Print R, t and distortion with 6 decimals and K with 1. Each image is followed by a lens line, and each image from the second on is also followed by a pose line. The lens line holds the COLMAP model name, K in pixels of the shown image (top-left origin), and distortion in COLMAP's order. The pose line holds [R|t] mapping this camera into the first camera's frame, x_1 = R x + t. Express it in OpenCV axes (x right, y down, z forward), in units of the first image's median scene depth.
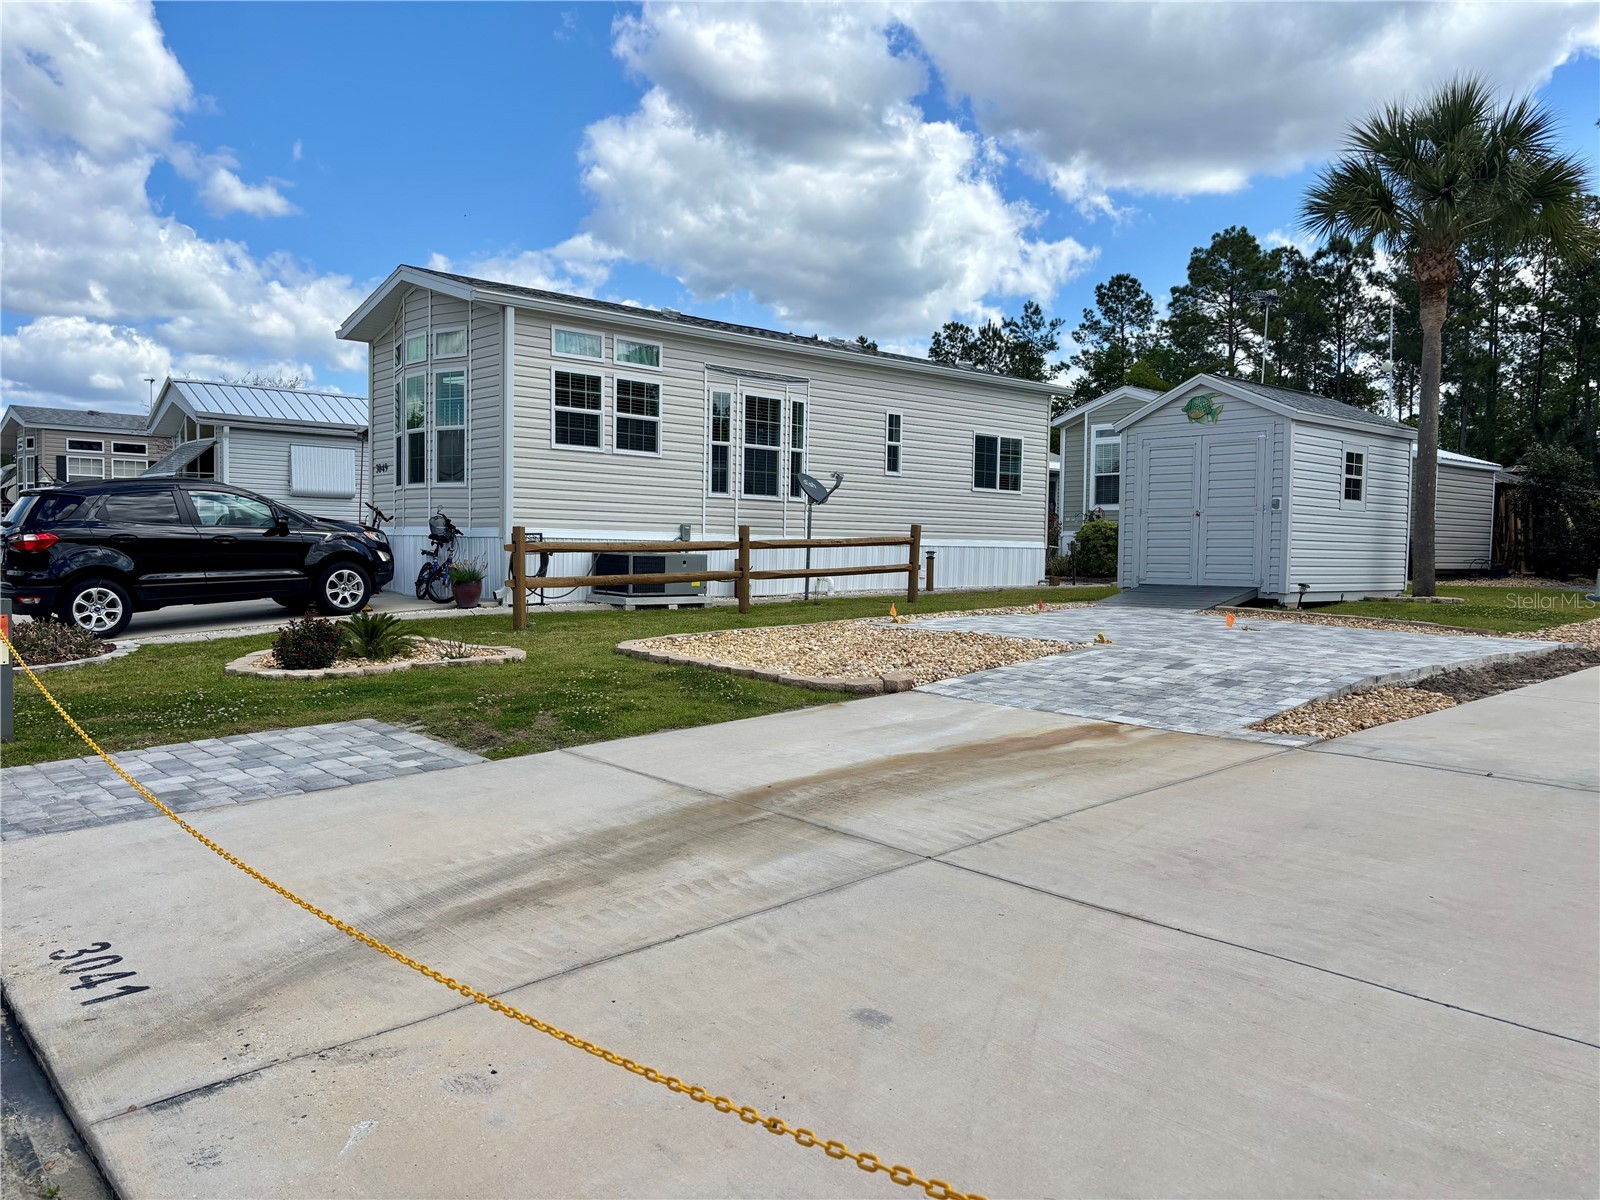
lens RADIAL K [[1198.3, 0, 800.0], [0, 1198.3, 600.0], [0, 0, 1]] dist [0.053217, -0.045022]
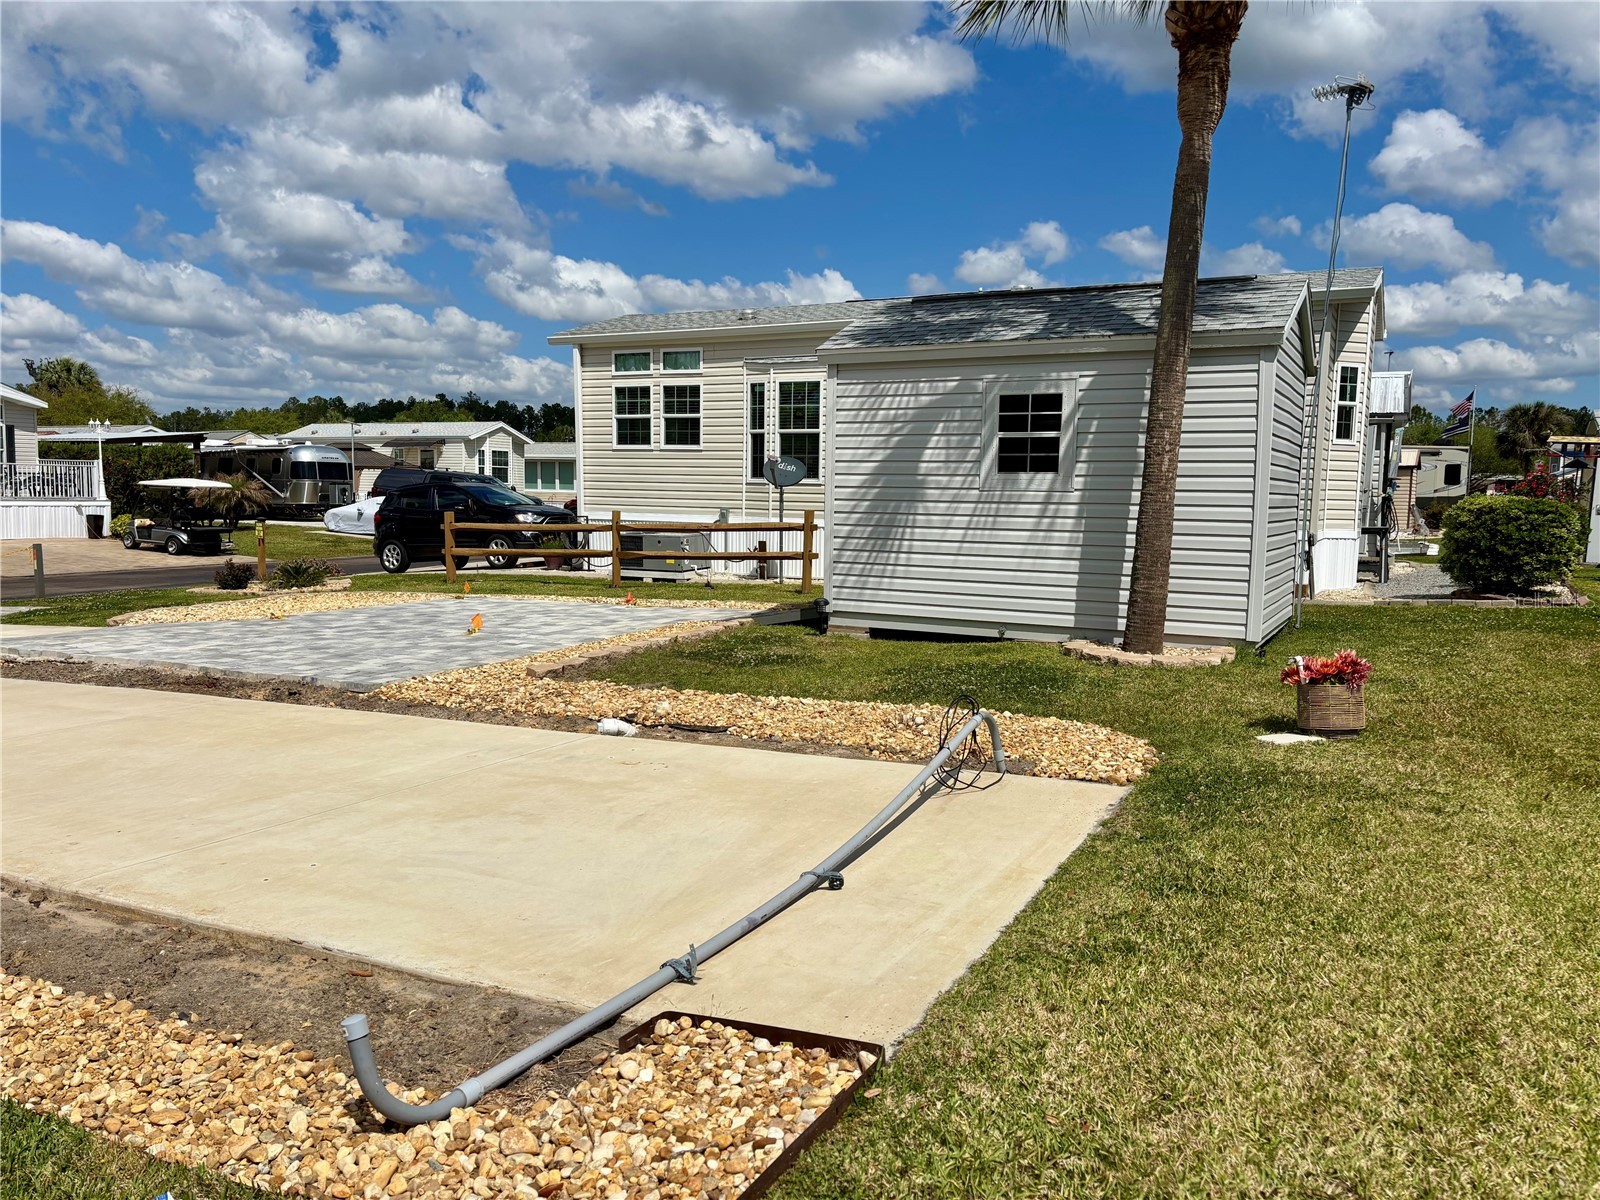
lens RADIAL K [[1198.3, 0, 800.0], [0, 1198.3, 600.0], [0, 0, 1]] dist [0.053217, -0.045022]
pose [[0.396194, 0.061039, -0.916135, 0.970555], [-0.050831, 0.997716, 0.044492, -0.032339], [0.916758, 0.028941, 0.398392, 0.642972]]
